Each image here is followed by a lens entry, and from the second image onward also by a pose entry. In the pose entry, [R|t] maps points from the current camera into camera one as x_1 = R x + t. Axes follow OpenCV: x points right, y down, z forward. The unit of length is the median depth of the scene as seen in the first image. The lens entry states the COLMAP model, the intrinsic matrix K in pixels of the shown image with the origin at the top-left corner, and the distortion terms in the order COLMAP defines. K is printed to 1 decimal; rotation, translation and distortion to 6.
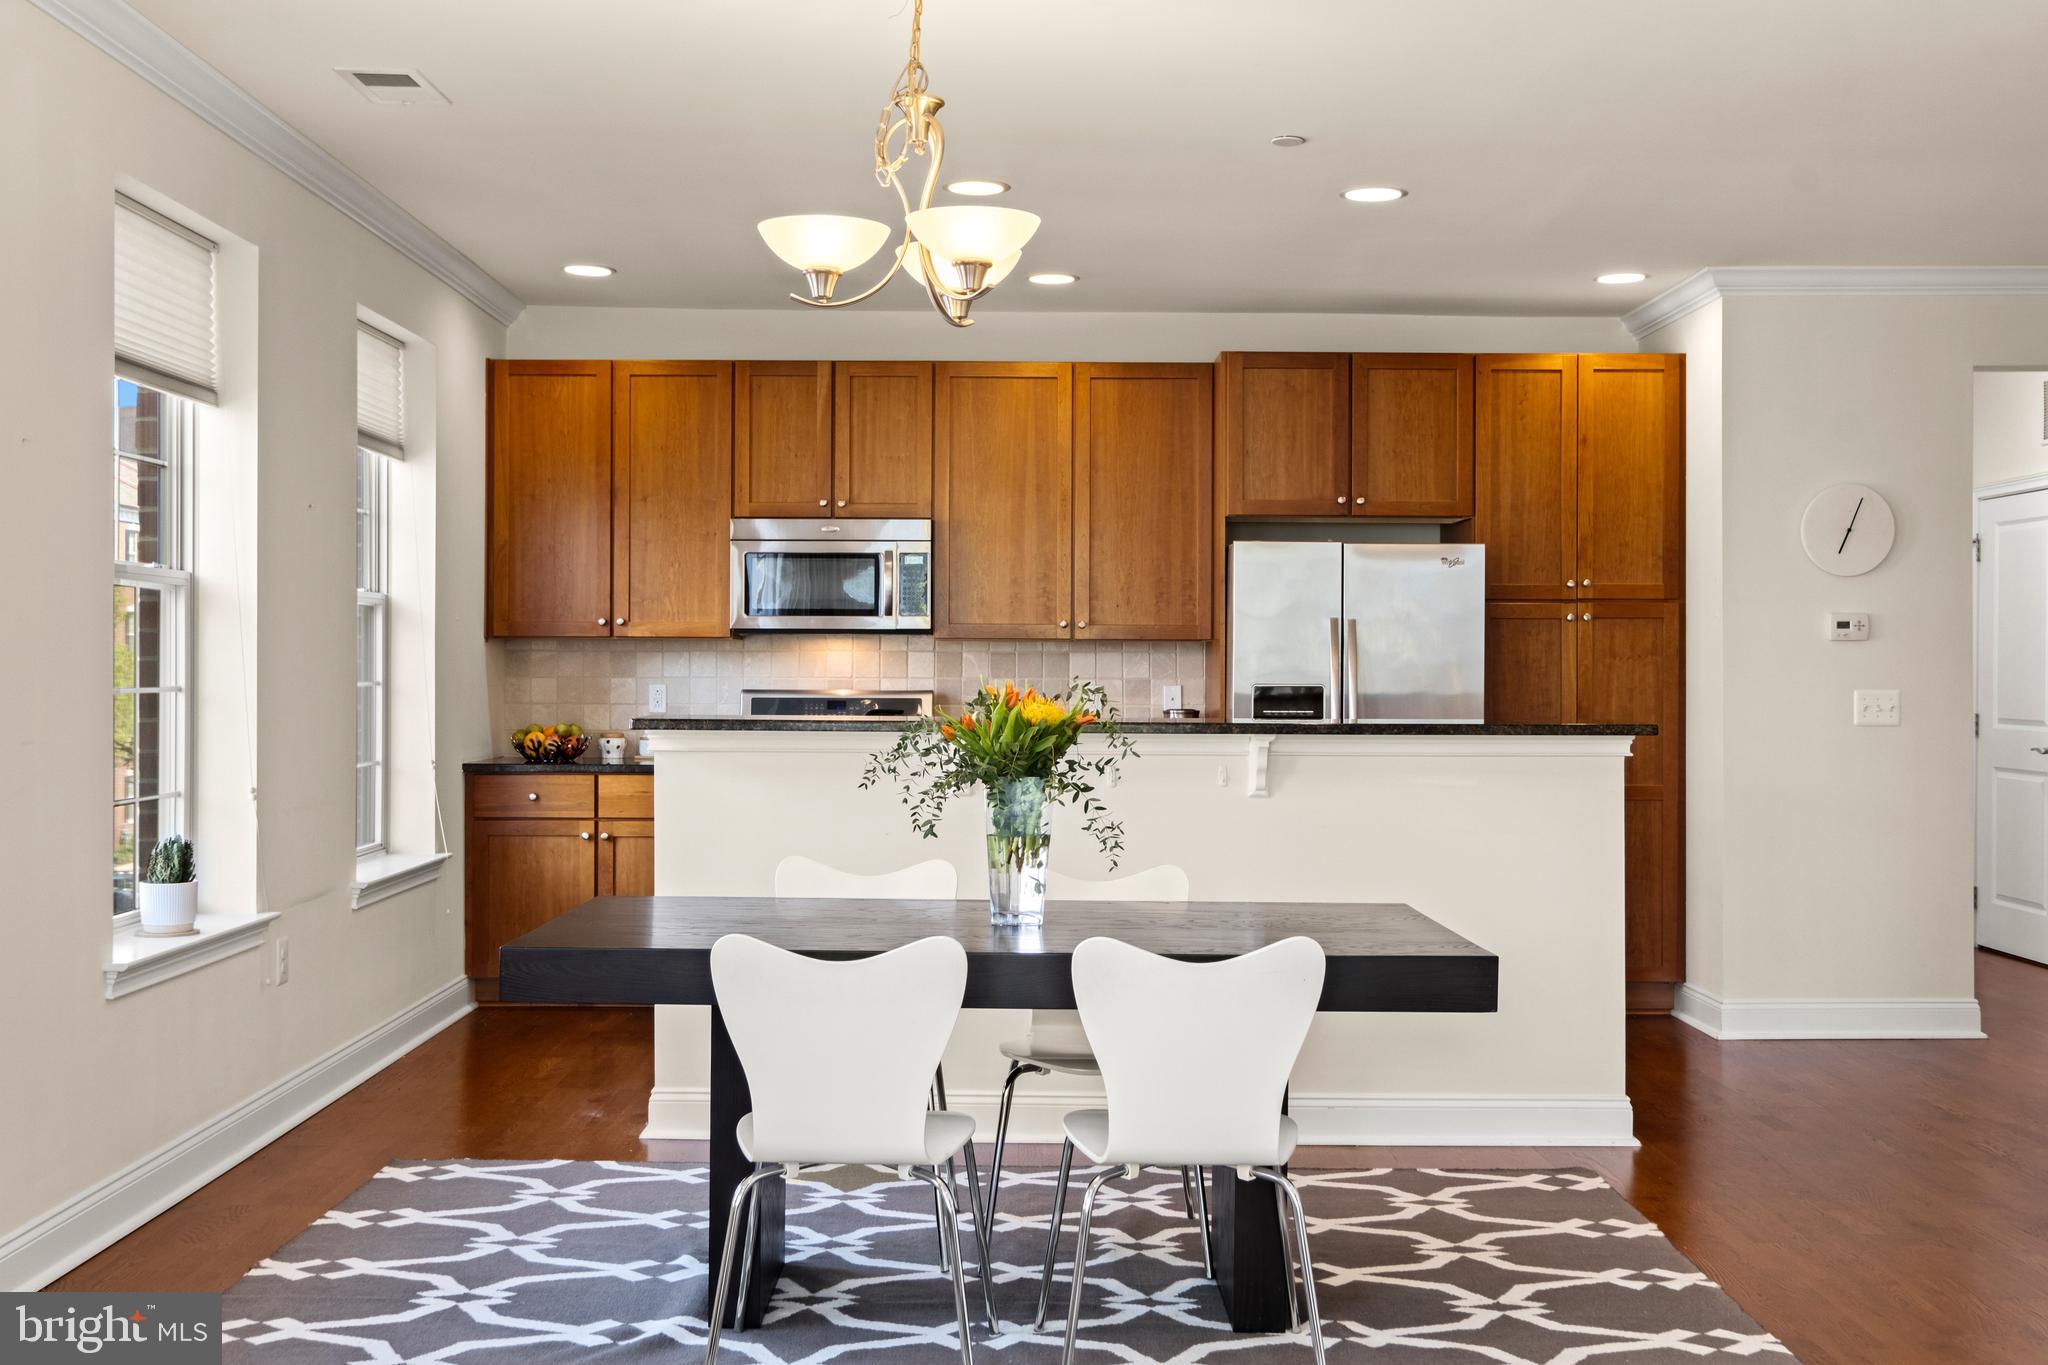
lens RADIAL K [[2107.1, 0, 1024.0], [0, 2107.1, 682.5], [0, 0, 1]] dist [-0.003605, 0.005484]
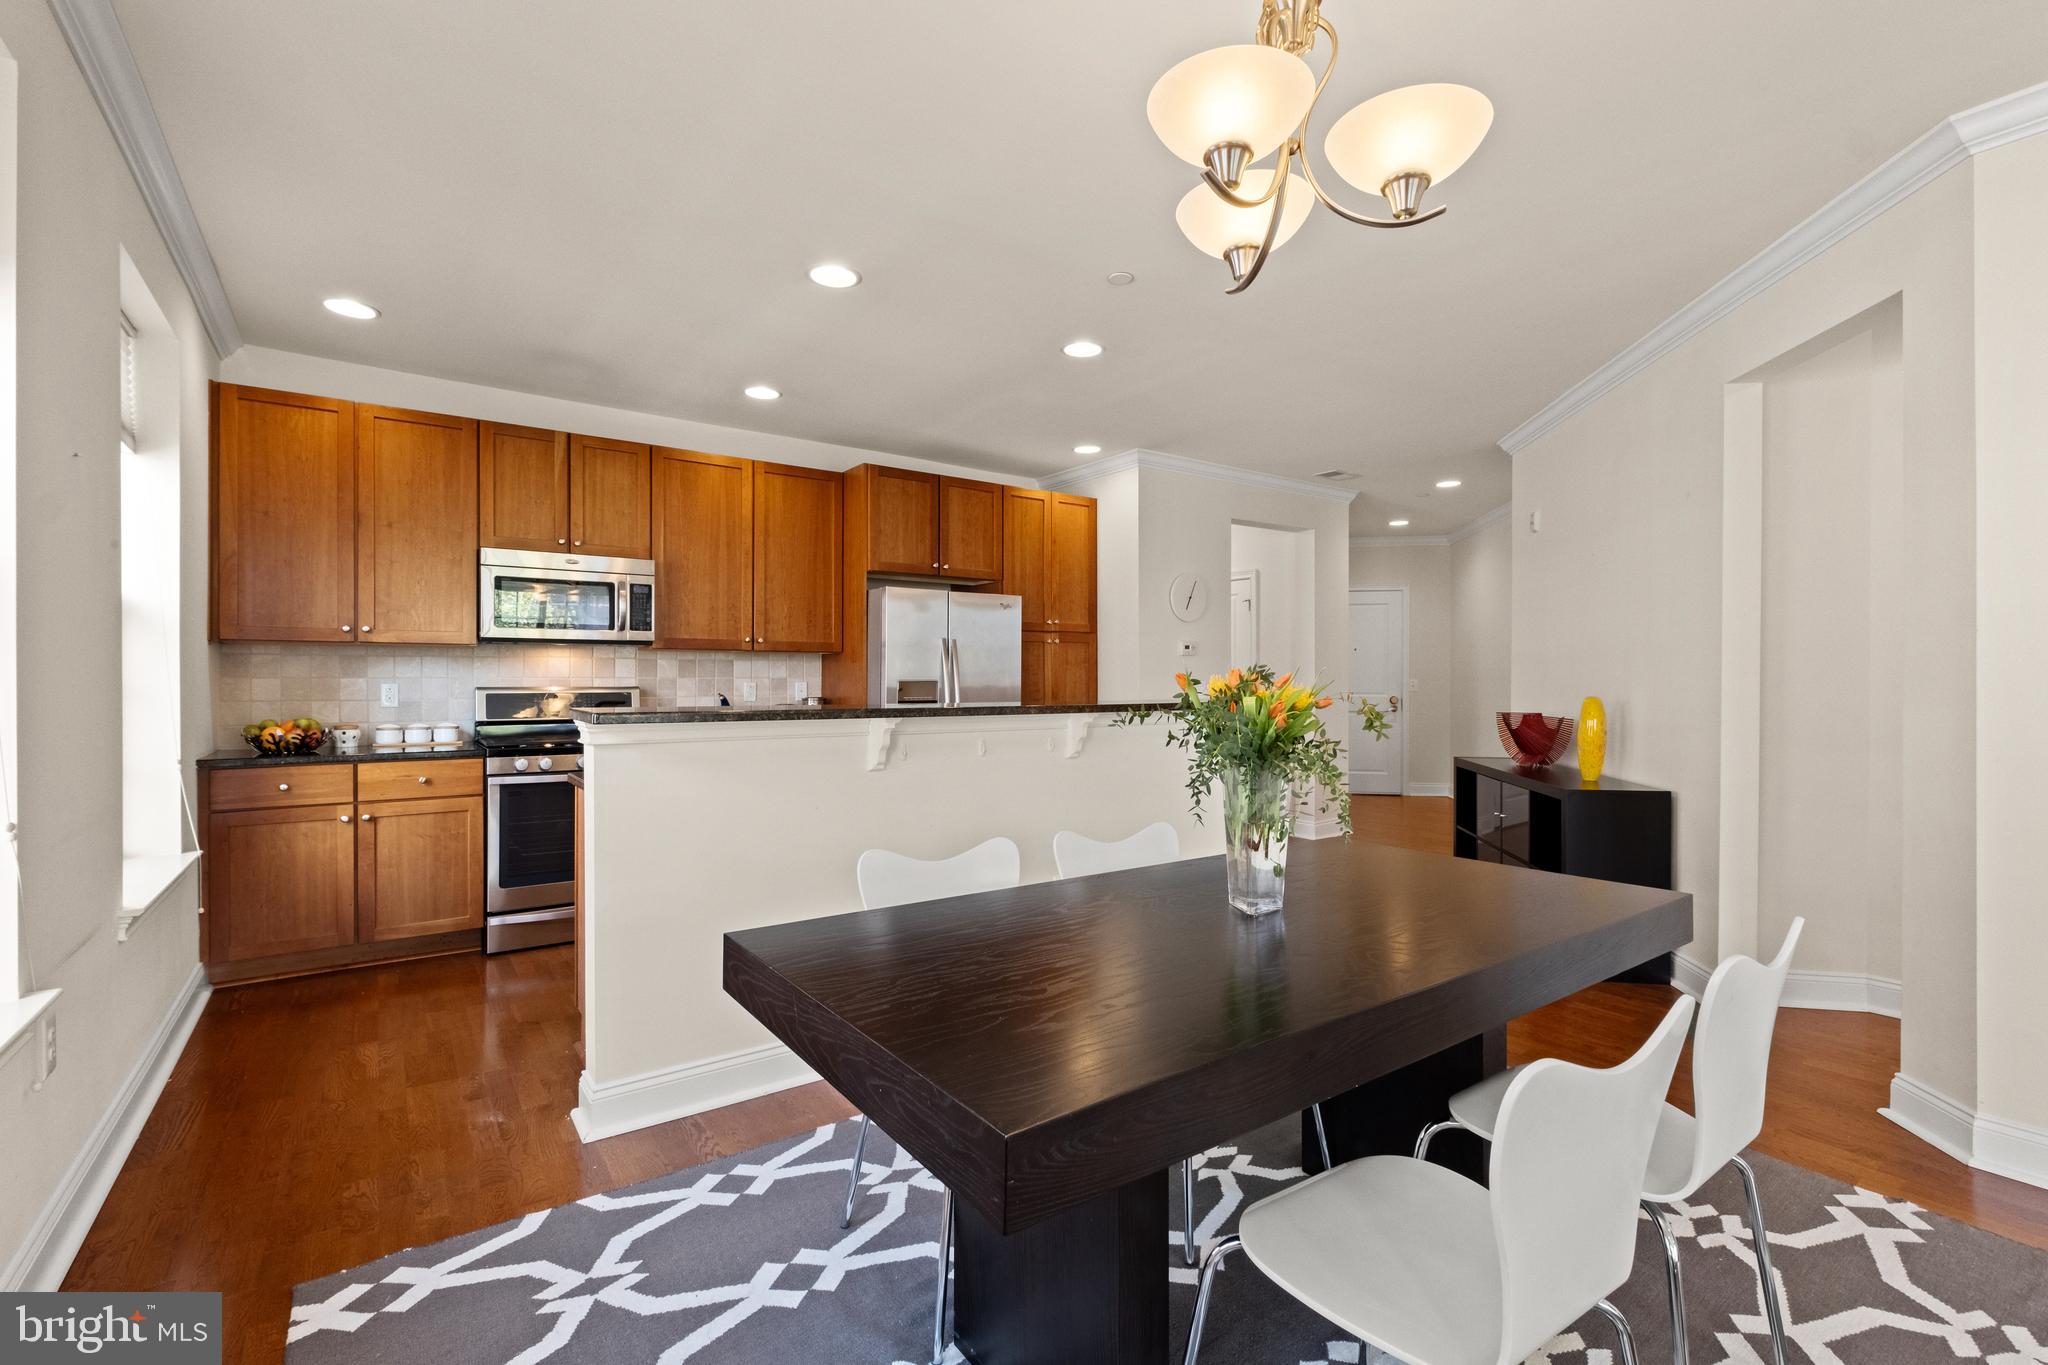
lens RADIAL K [[899.6, 0, 1034.9], [0, 899.6, 684.6], [0, 0, 1]] dist [0.007751, -0.008488]
pose [[0.812370, -0.006868, 0.583102, -0.181778], [0.007898, 0.999969, 0.000774, 0.004153], [-0.583089, 0.003976, 0.812398, 0.384729]]
